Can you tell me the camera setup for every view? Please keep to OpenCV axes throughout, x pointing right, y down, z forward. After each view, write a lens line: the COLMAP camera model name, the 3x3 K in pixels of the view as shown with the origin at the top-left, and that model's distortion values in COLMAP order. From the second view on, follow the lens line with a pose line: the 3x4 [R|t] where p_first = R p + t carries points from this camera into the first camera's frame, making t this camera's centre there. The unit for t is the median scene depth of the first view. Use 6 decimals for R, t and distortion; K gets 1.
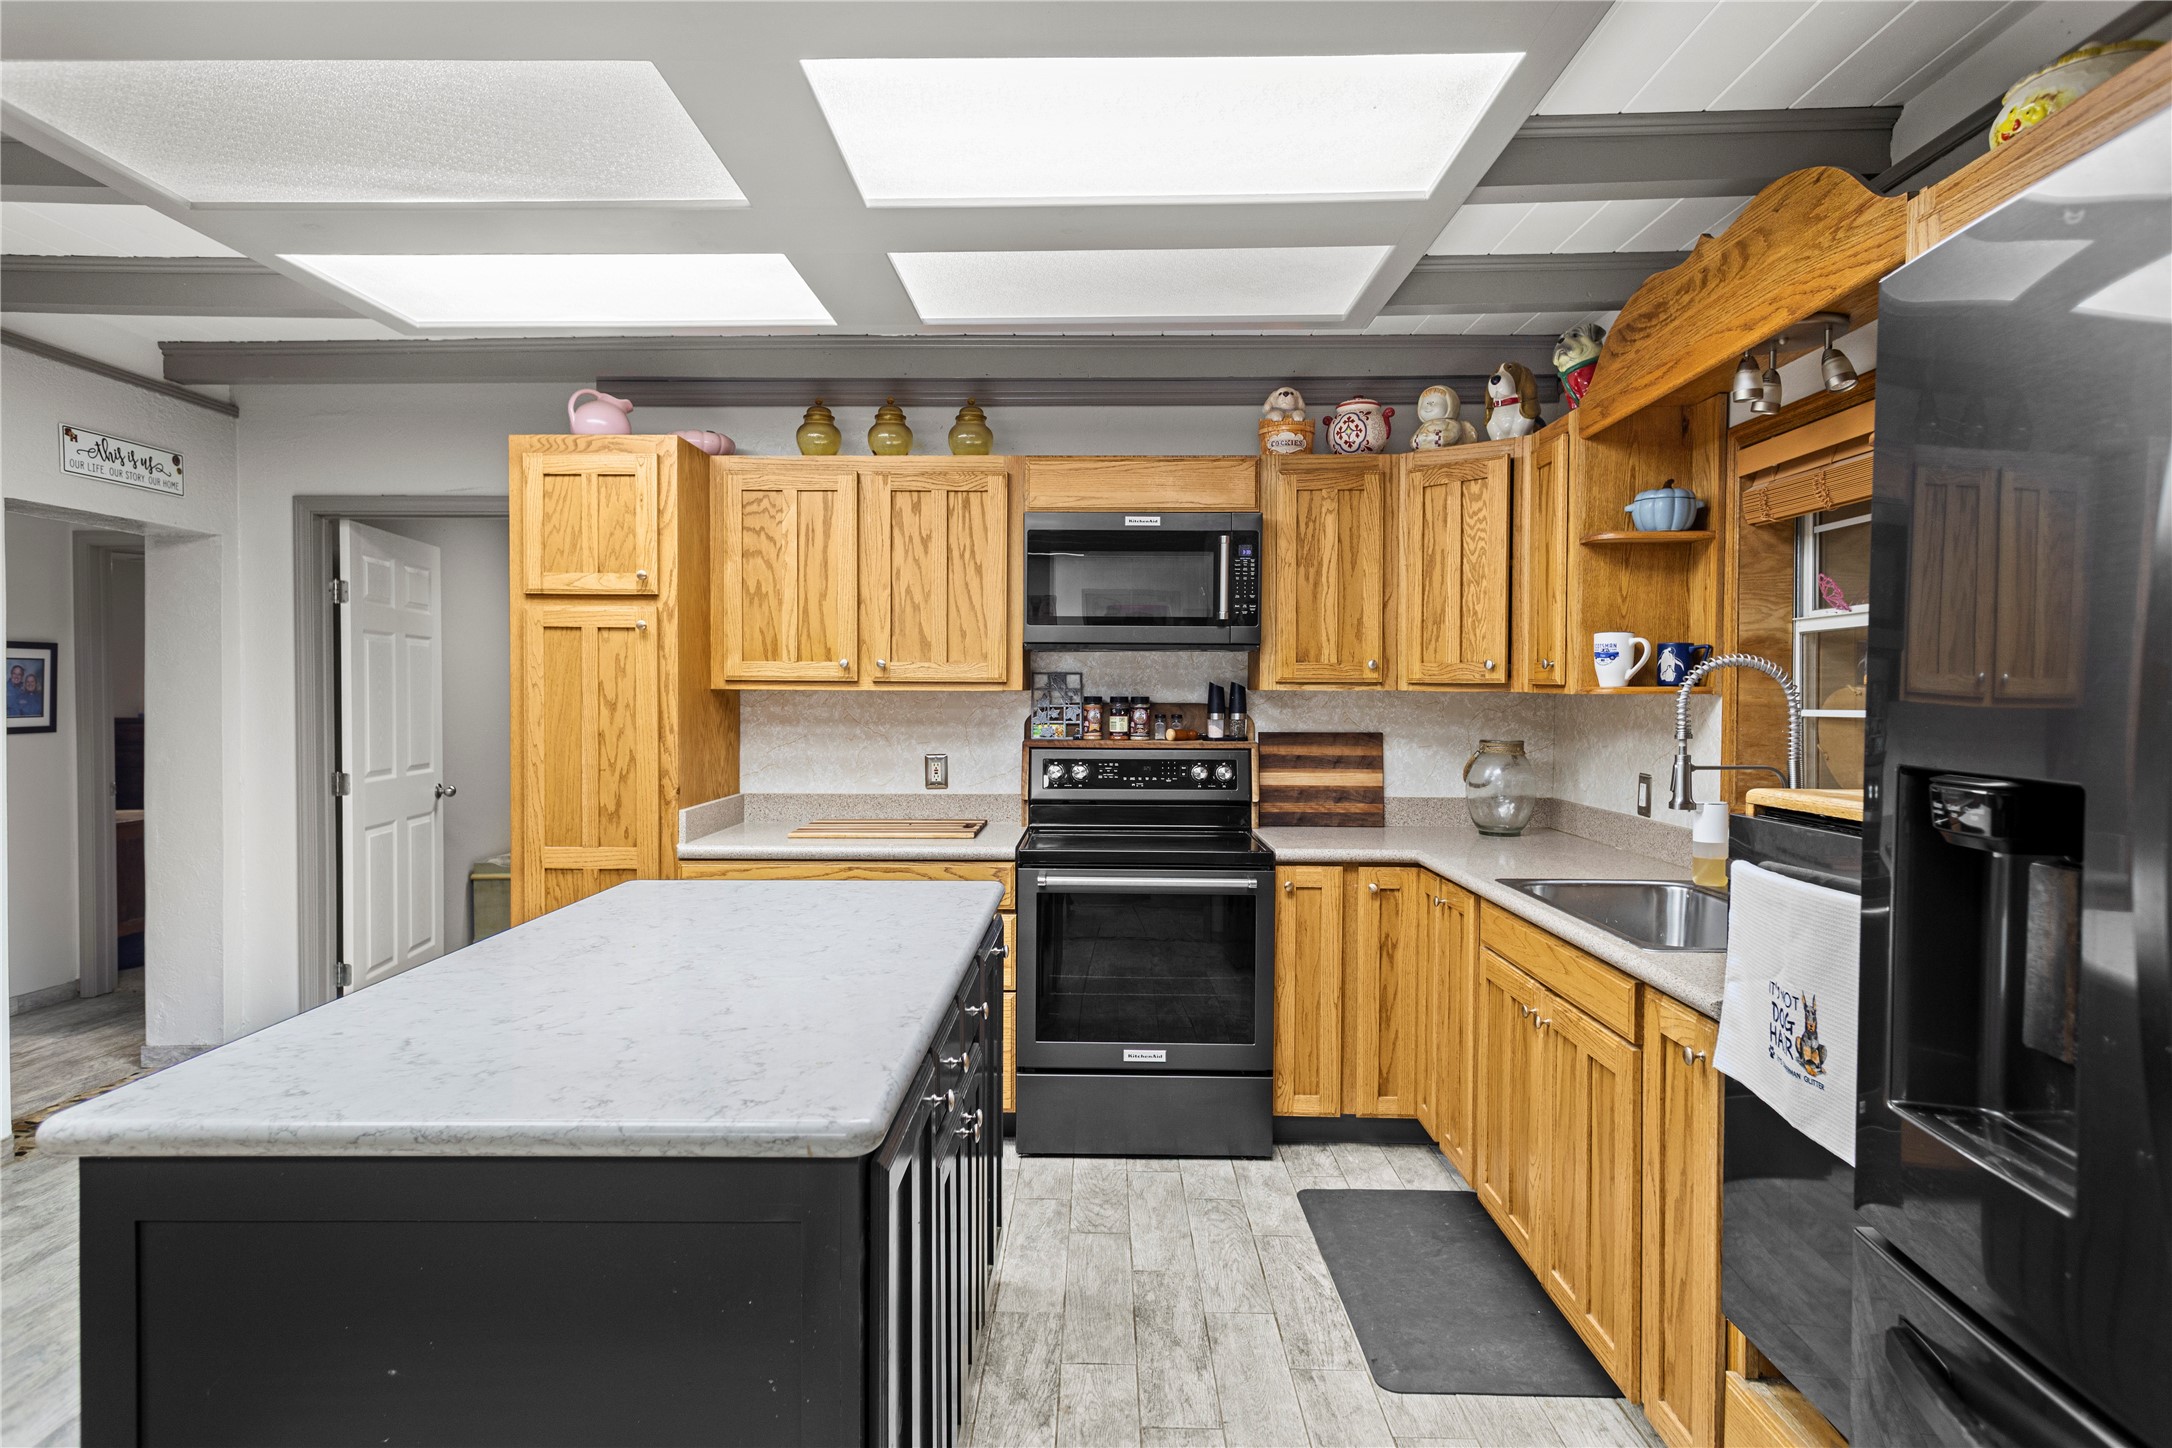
lens RADIAL K [[1203.8, 0, 1083.0], [0, 1203.8, 713.9], [0, 0, 1]] dist [0.024871, -0.007581]
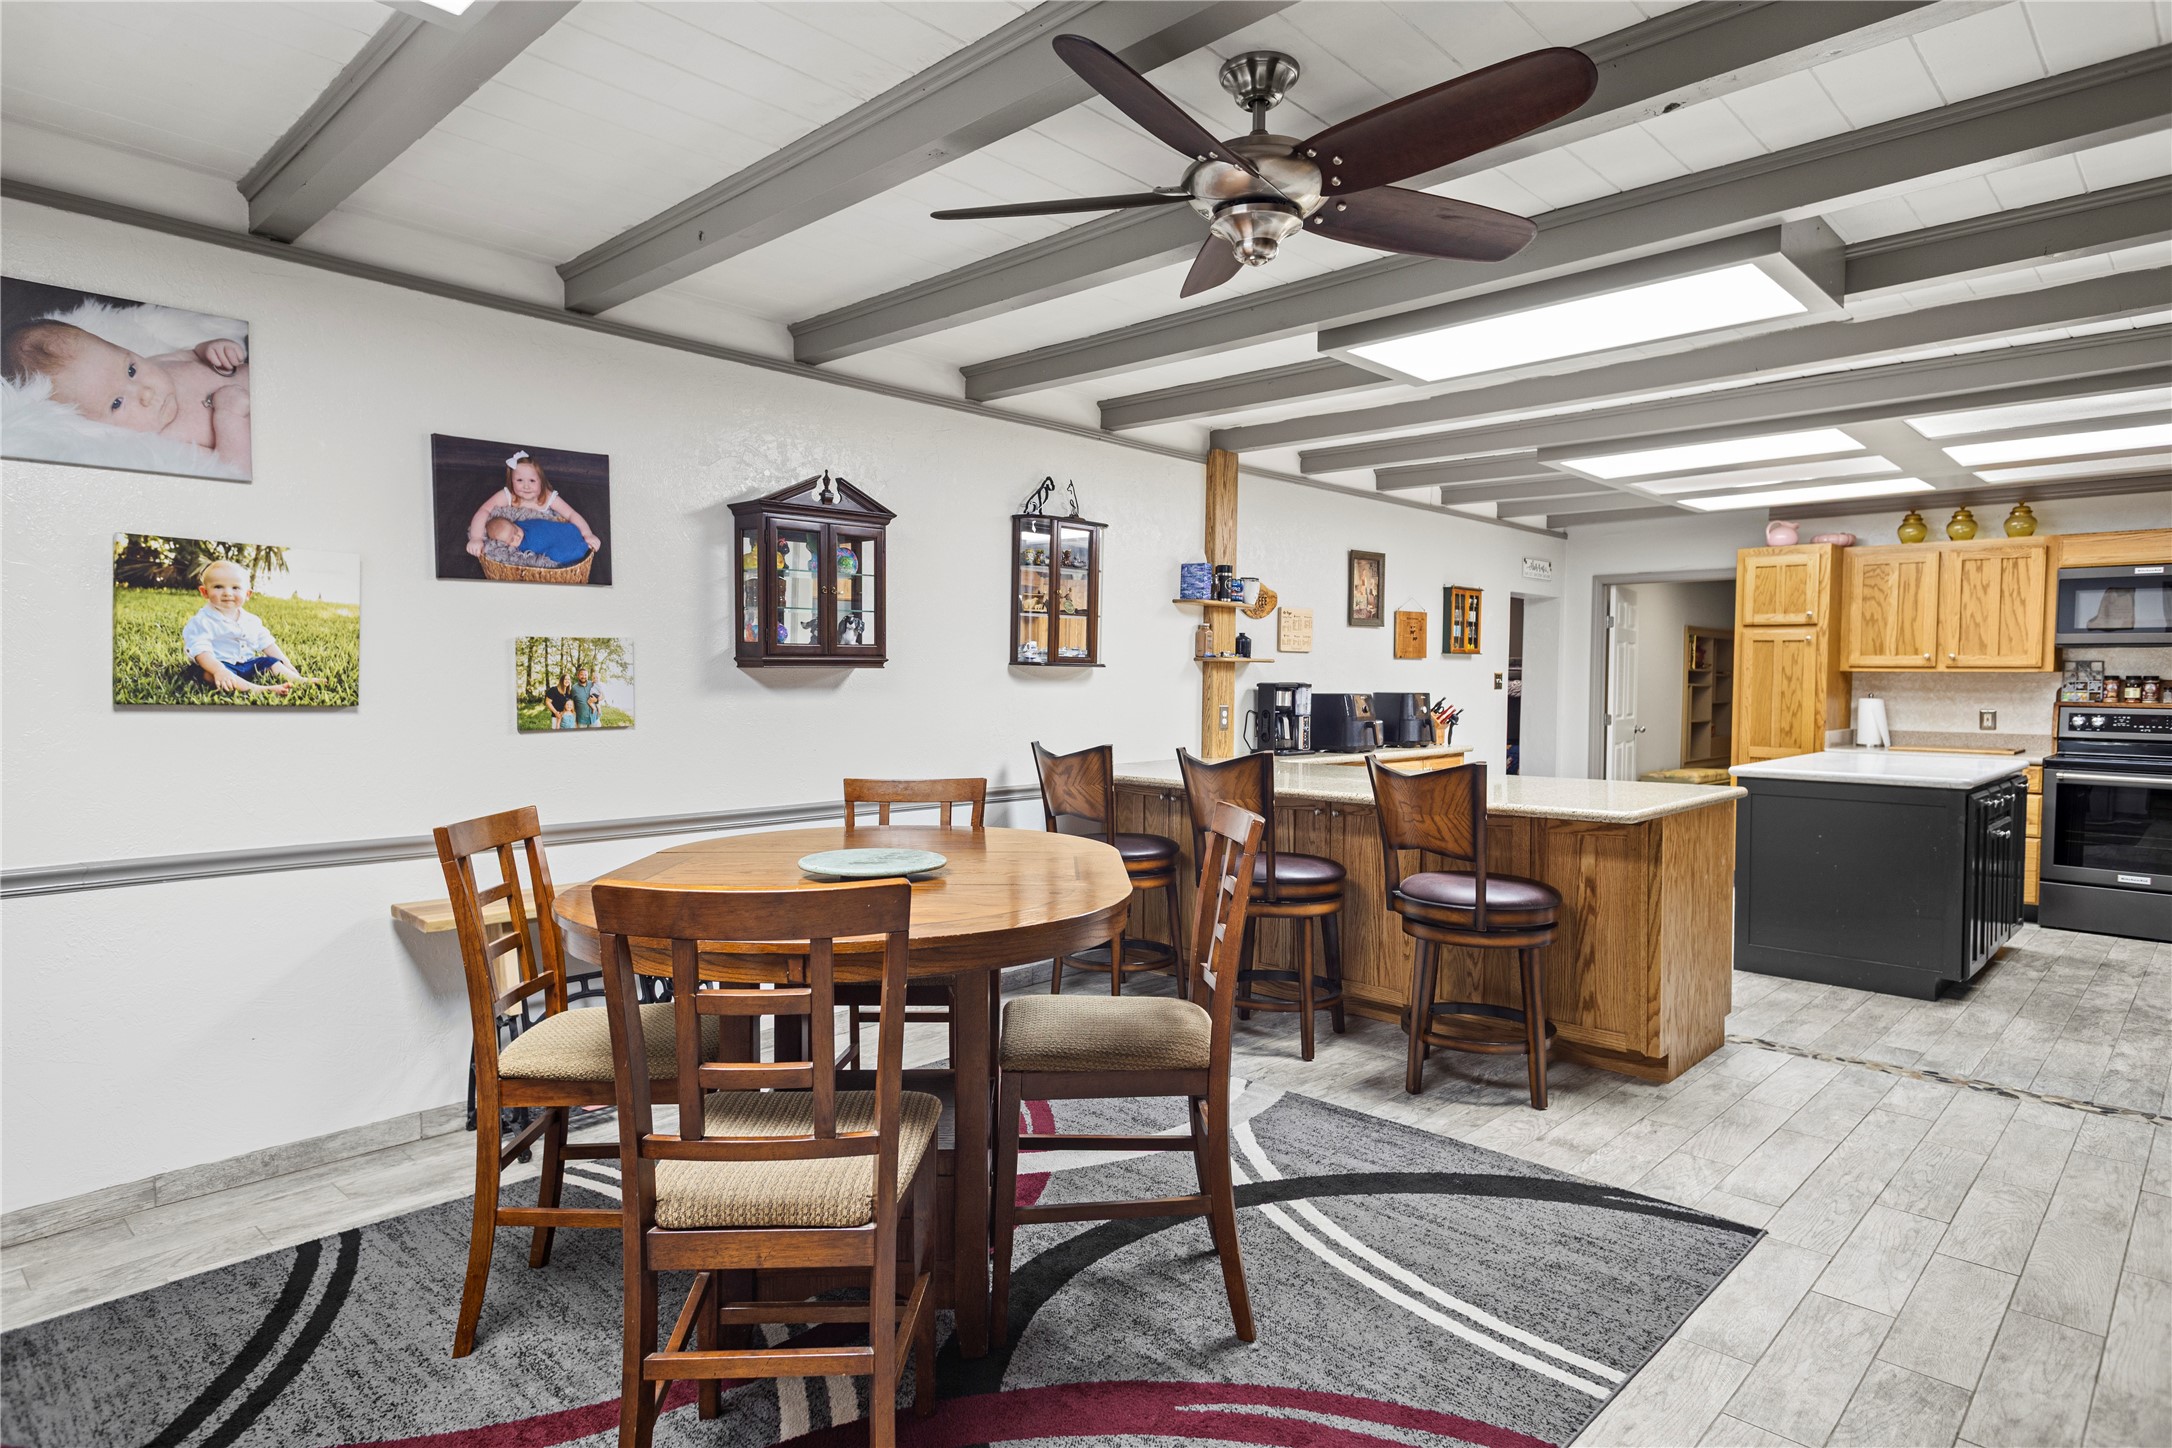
lens RADIAL K [[1203.8, 0, 1083.0], [0, 1203.8, 713.9], [0, 0, 1]] dist [0.024871, -0.007581]
pose [[0.729903, 0.025144, -0.683088, 0.128326], [-0.019019, 0.999683, 0.016476, 0.038486], [0.683286, 0.000966, 0.730150, -1.209741]]
